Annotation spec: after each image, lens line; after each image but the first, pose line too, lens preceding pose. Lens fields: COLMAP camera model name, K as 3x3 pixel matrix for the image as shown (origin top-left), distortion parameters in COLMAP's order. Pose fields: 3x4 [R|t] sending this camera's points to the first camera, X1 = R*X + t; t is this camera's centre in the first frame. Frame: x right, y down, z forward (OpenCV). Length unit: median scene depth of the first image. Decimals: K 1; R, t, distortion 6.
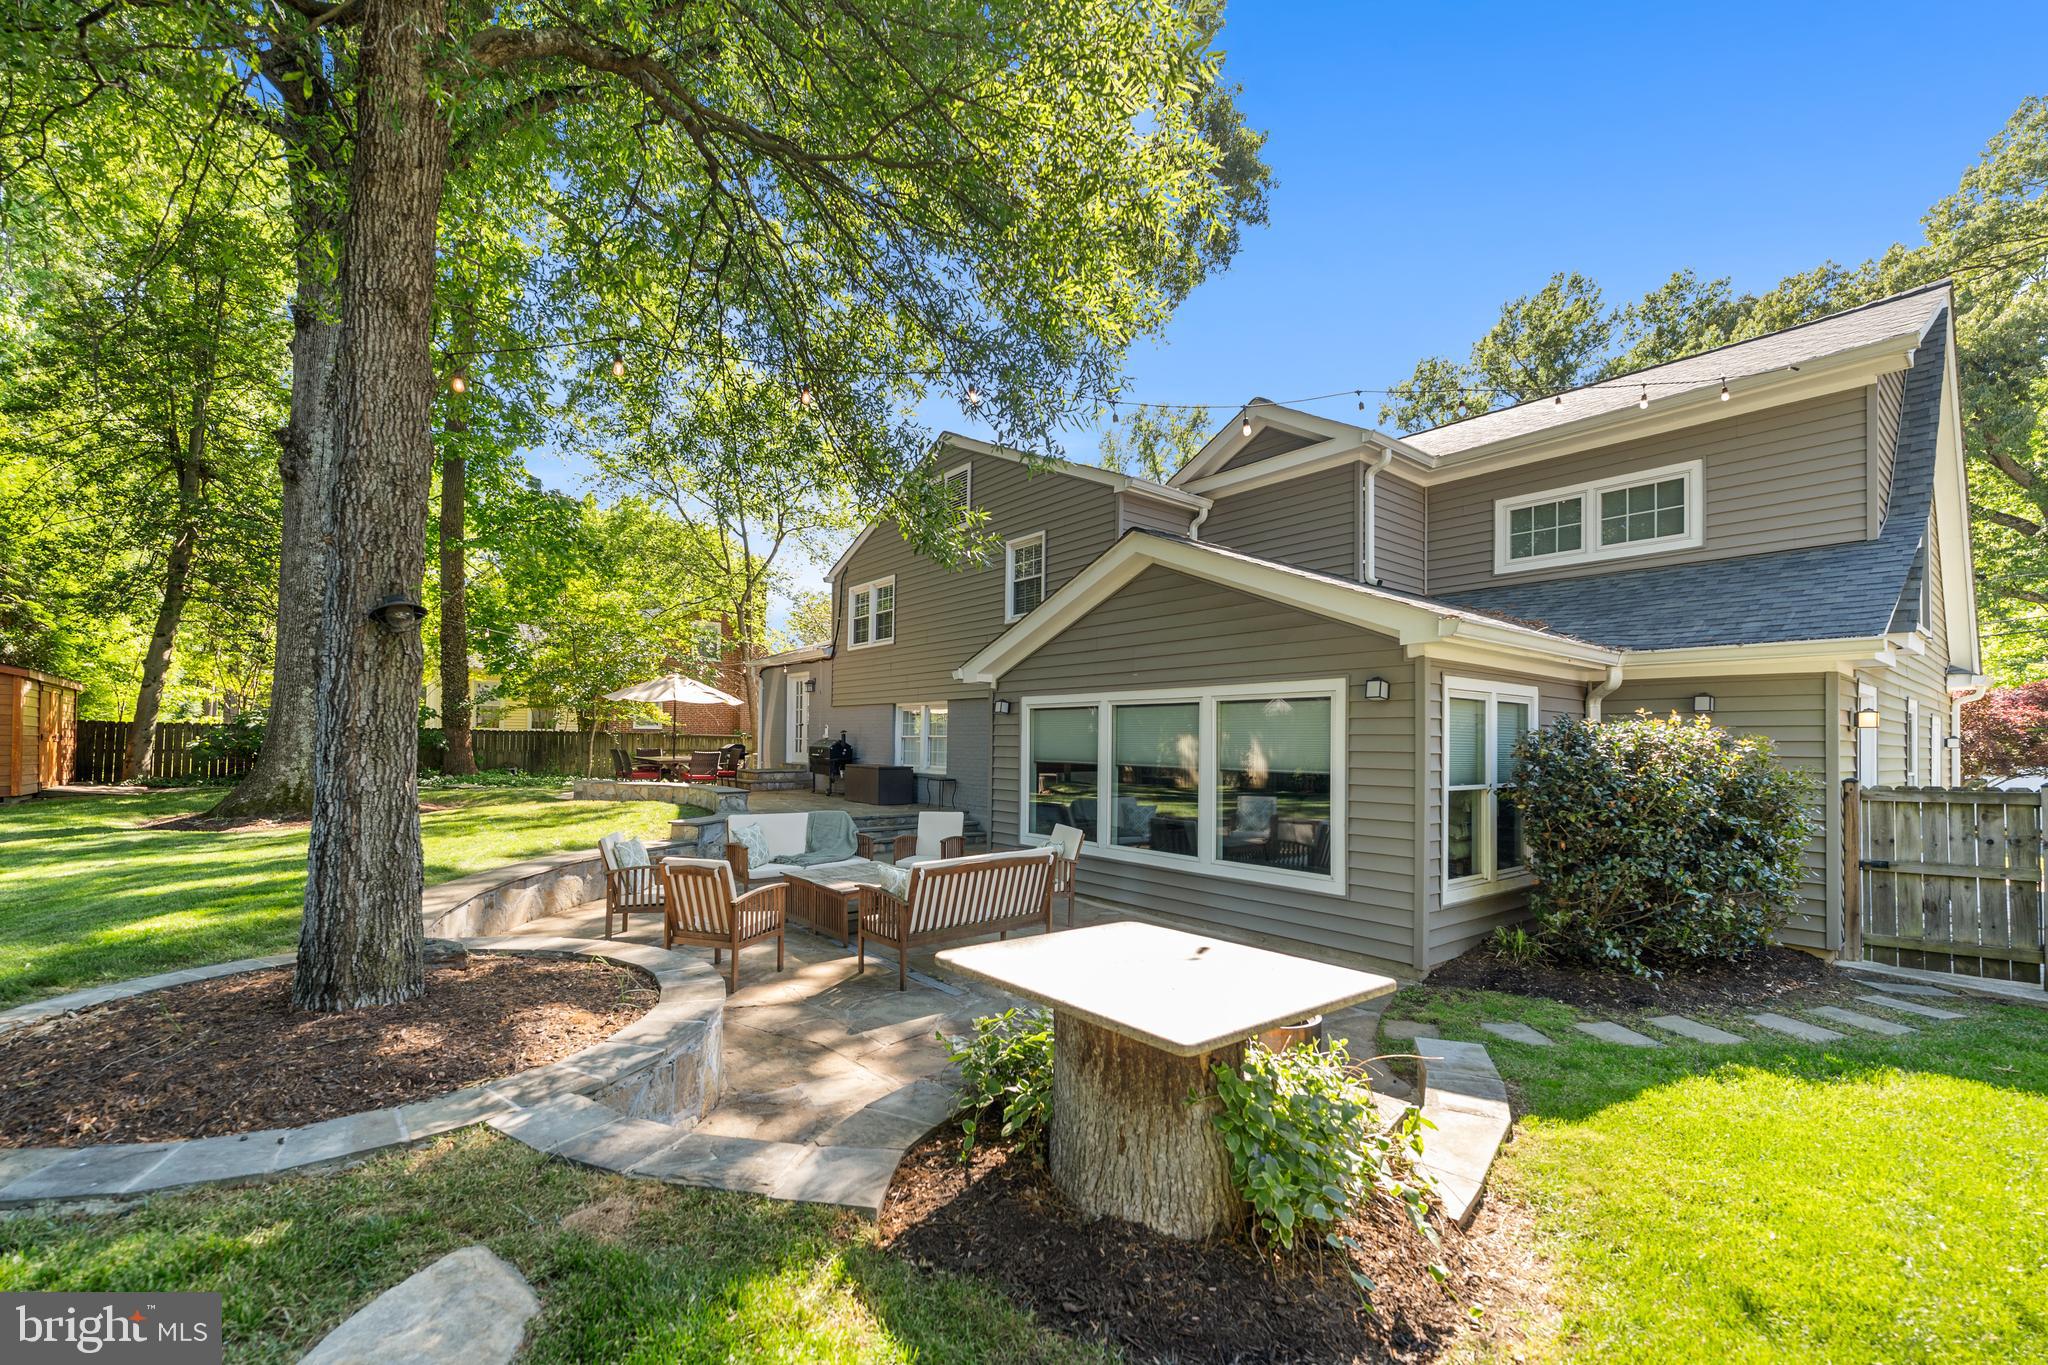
lens RADIAL K [[877.9, 0, 932.2], [0, 877.9, 676.5], [0, 0, 1]] dist [-0.001690, 0.000660]
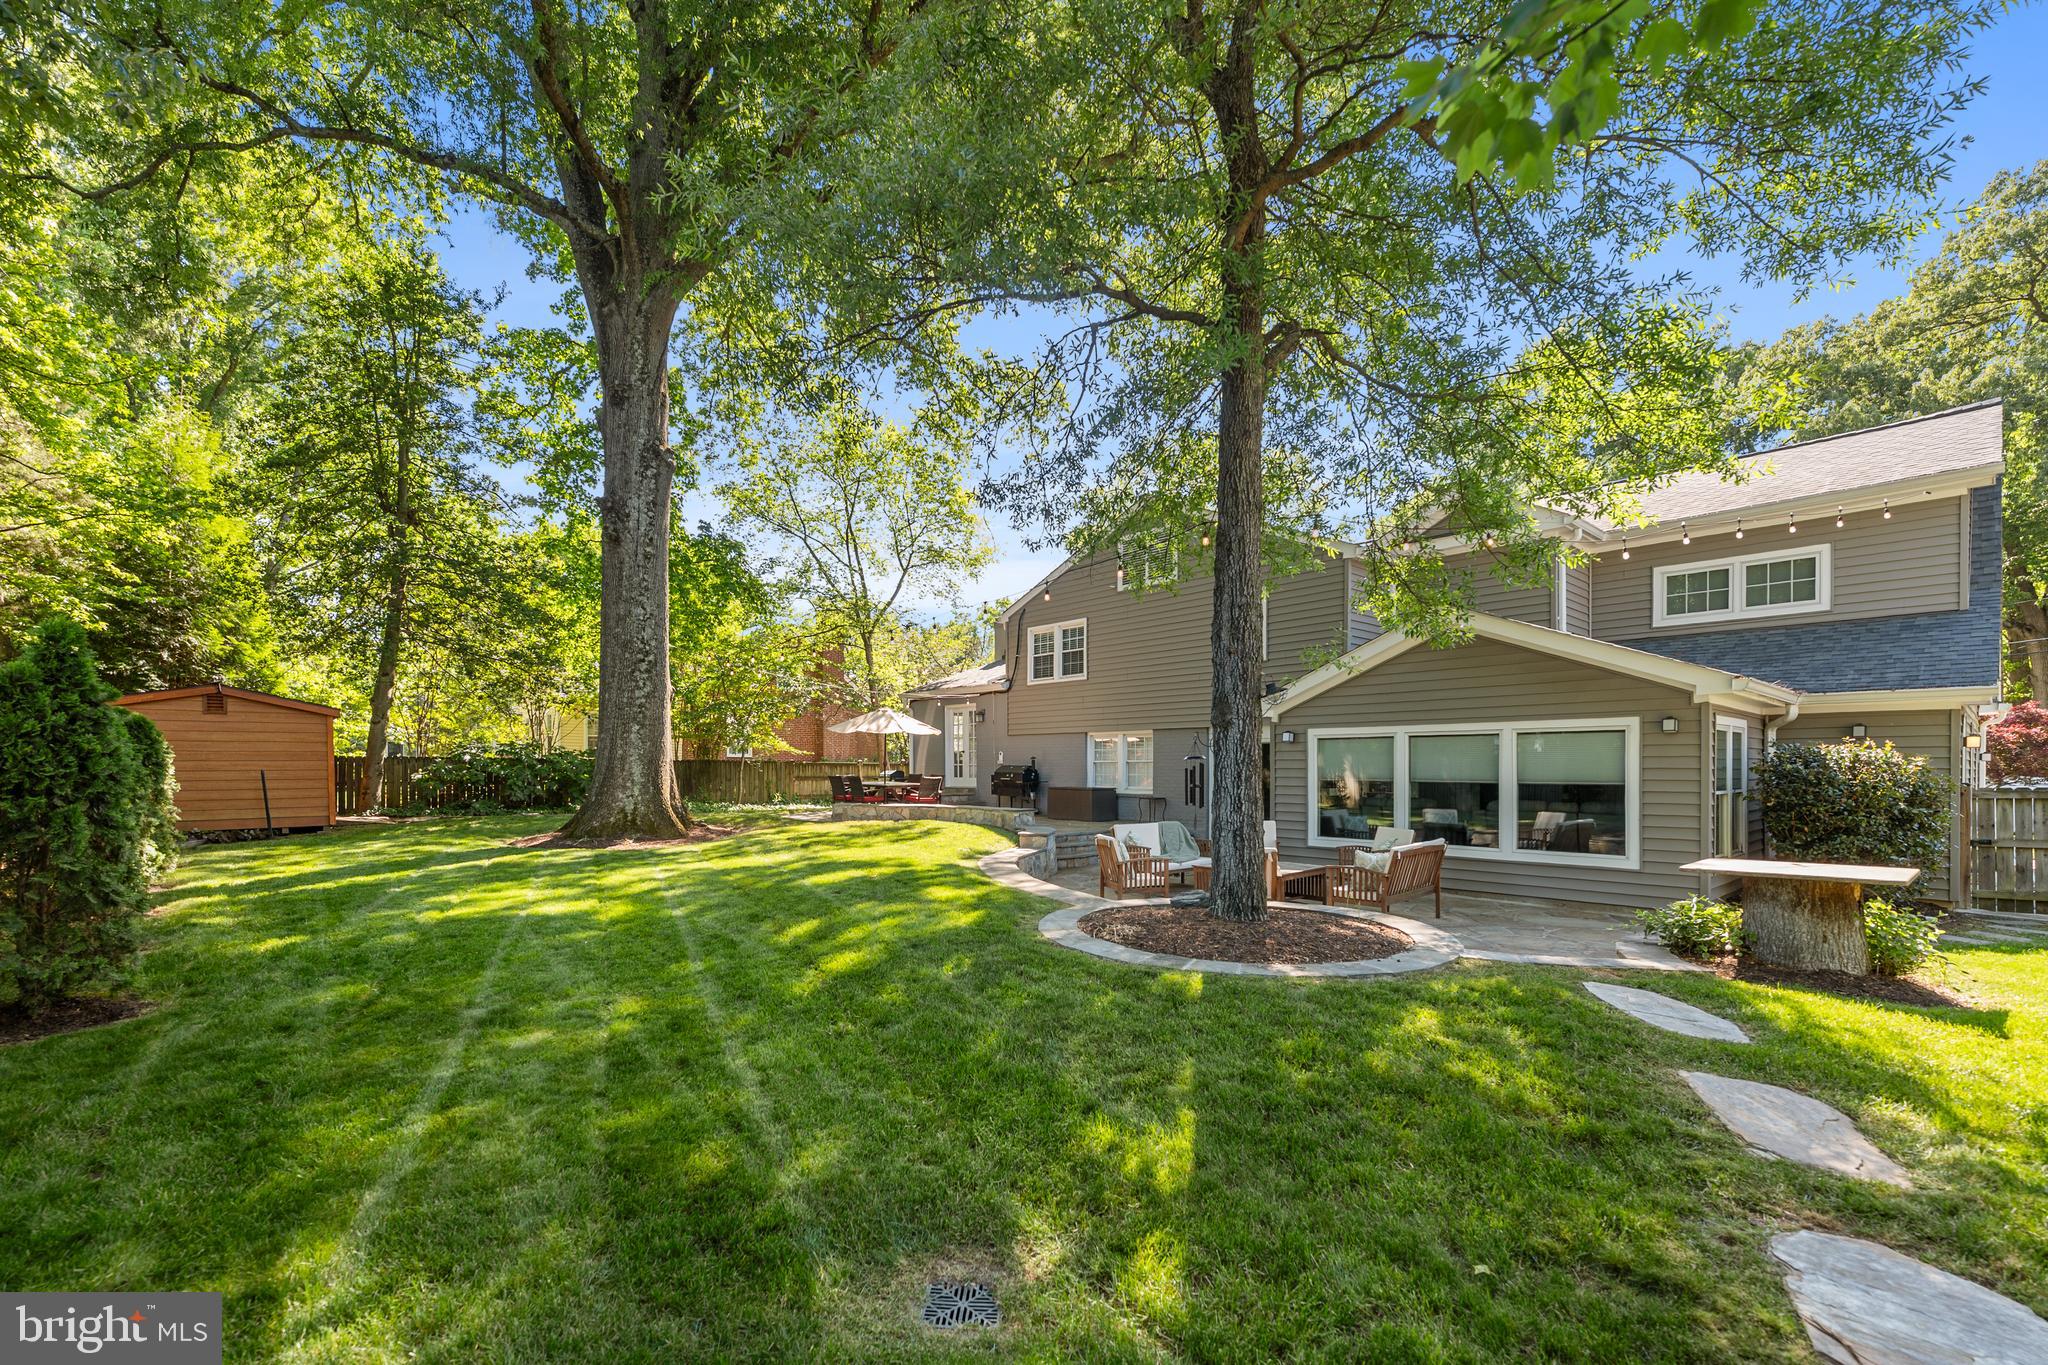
lens RADIAL K [[924.0, 0, 941.3], [0, 924.0, 717.0], [0, 0, 1]] dist [0.001496, 0.000127]
pose [[0.997873, -0.008739, 0.064598, -0.539951], [0.007397, 0.999752, 0.020987, -0.026837], [-0.064766, -0.020464, 0.997691, -0.300590]]
